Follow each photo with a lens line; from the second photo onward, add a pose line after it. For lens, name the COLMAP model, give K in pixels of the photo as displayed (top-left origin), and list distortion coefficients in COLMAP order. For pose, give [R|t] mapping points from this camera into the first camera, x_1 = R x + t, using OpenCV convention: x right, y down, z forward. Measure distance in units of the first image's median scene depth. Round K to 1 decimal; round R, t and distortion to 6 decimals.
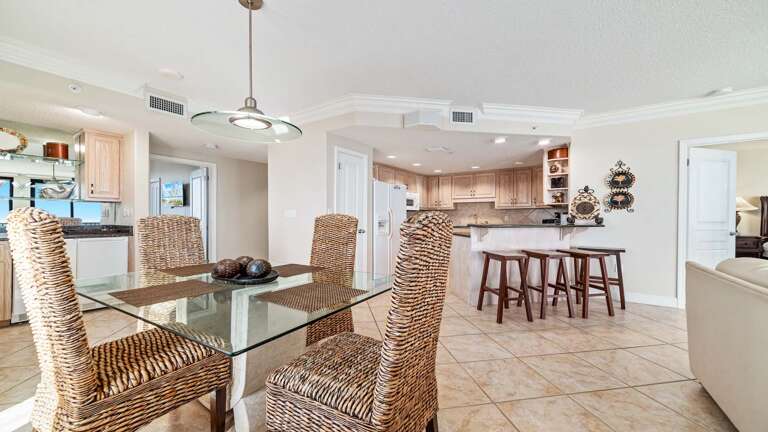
lens RADIAL K [[303.6, 0, 384.0], [0, 303.6, 216.0], [0, 0, 1]] dist [-0.000430, -0.000024]
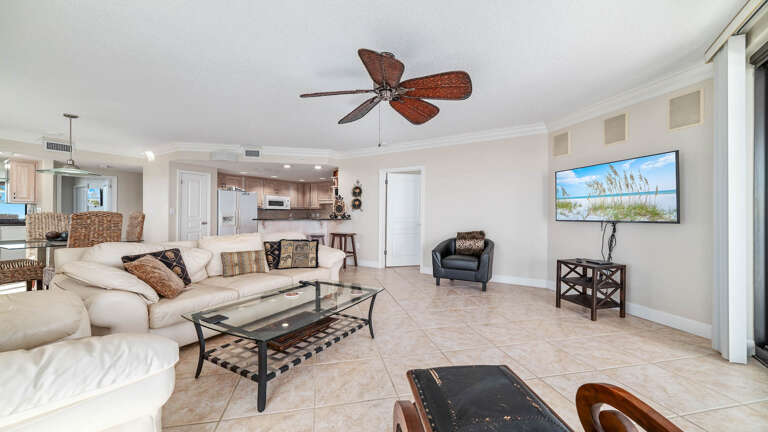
lens RADIAL K [[298.1, 0, 384.0], [0, 298.1, 216.0], [0, 0, 1]] dist [0.000414, 0.000075]
pose [[0.998838, 0.003456, 0.048065, 0.758678], [-0.003816, 0.999965, 0.007409, 0.000287], [-0.048038, -0.007584, 0.998817, -0.558629]]
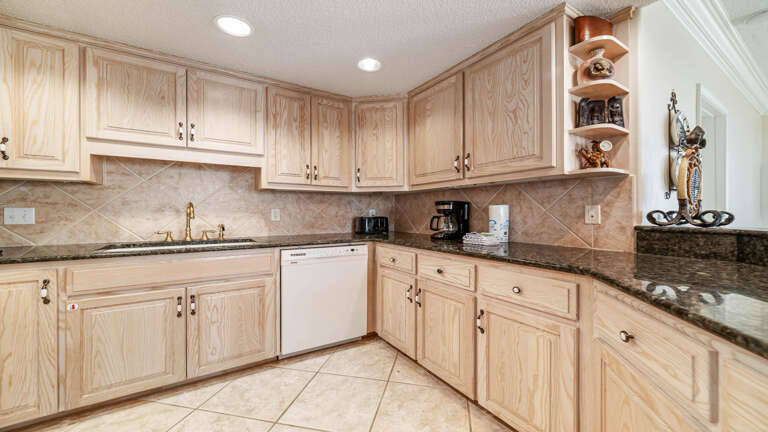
lens RADIAL K [[298.1, 0, 384.0], [0, 298.1, 216.0], [0, 0, 1]] dist [0.000414, 0.000075]
pose [[0.372338, -0.005383, 0.928081, 0.153683], [0.002949, 0.999985, 0.004618, 0.011425], [-0.928092, 0.001017, 0.372349, 1.158229]]
